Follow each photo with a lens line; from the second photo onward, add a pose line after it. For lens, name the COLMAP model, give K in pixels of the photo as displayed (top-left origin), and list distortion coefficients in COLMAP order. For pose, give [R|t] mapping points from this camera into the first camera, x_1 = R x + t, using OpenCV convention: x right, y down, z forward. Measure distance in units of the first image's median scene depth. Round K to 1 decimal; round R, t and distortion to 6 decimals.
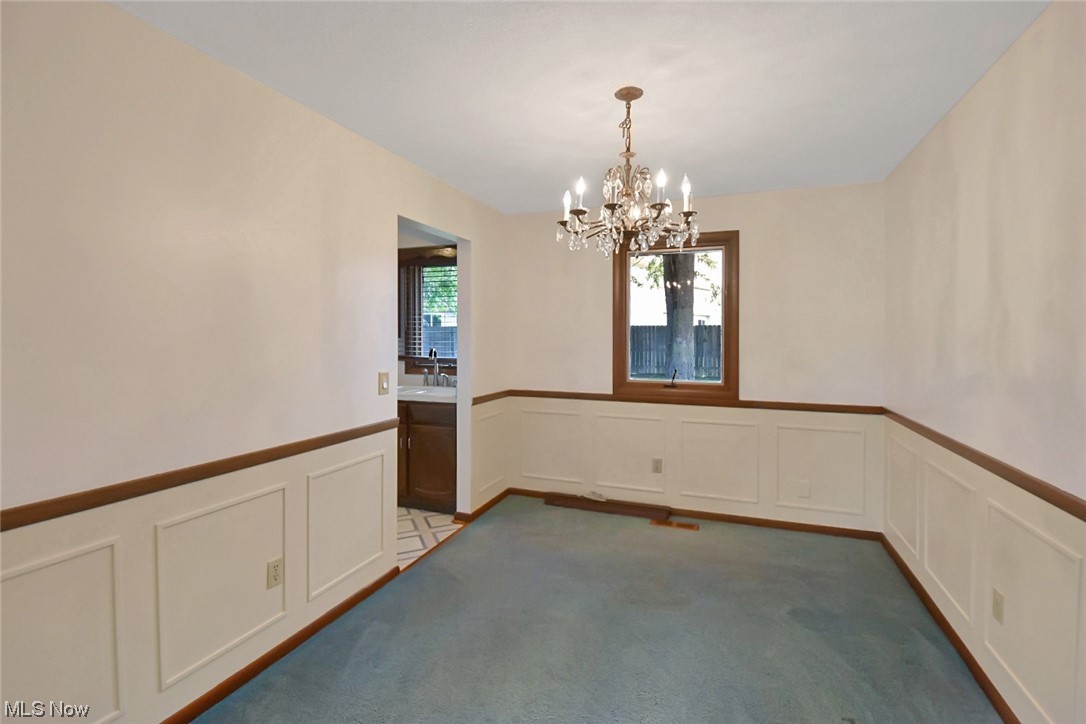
lens RADIAL K [[494.5, 0, 538.6], [0, 494.5, 359.8], [0, 0, 1]] dist [0.014791, -0.000055]
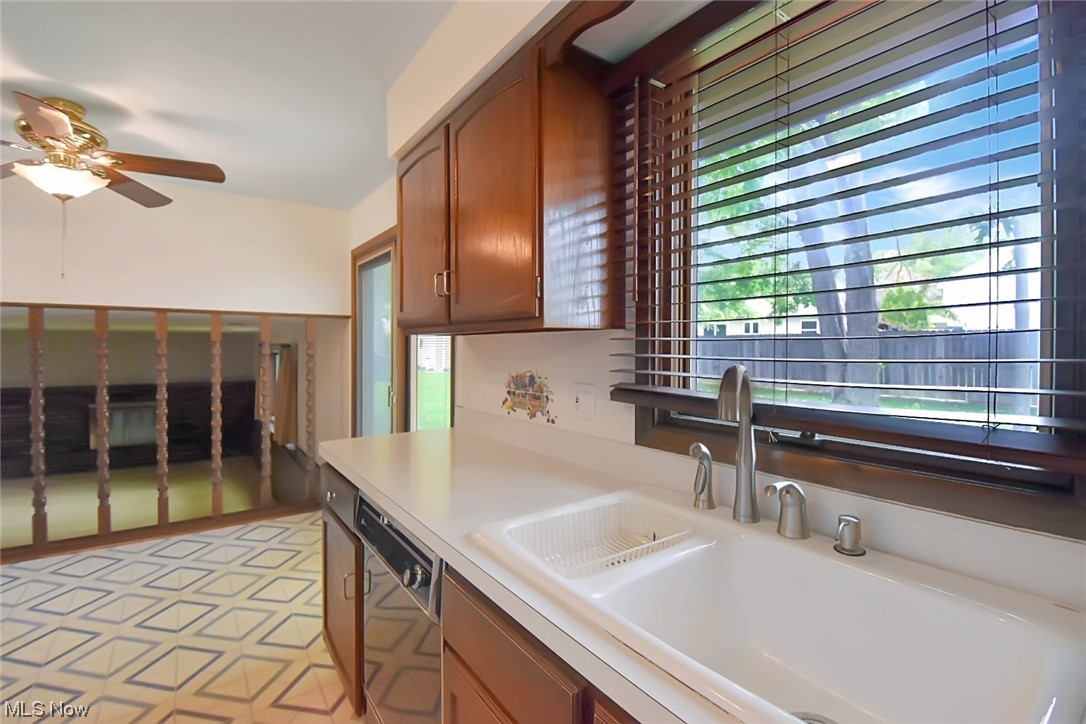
lens RADIAL K [[494.5, 0, 537.9], [0, 494.5, 357.4], [0, 0, 1]] dist [0.014791, -0.000055]
pose [[0.843547, 0.017585, -0.536767, -0.160455], [-0.034247, 0.999191, -0.021086, -0.017482], [0.535962, 0.036169, 0.843467, 0.721294]]
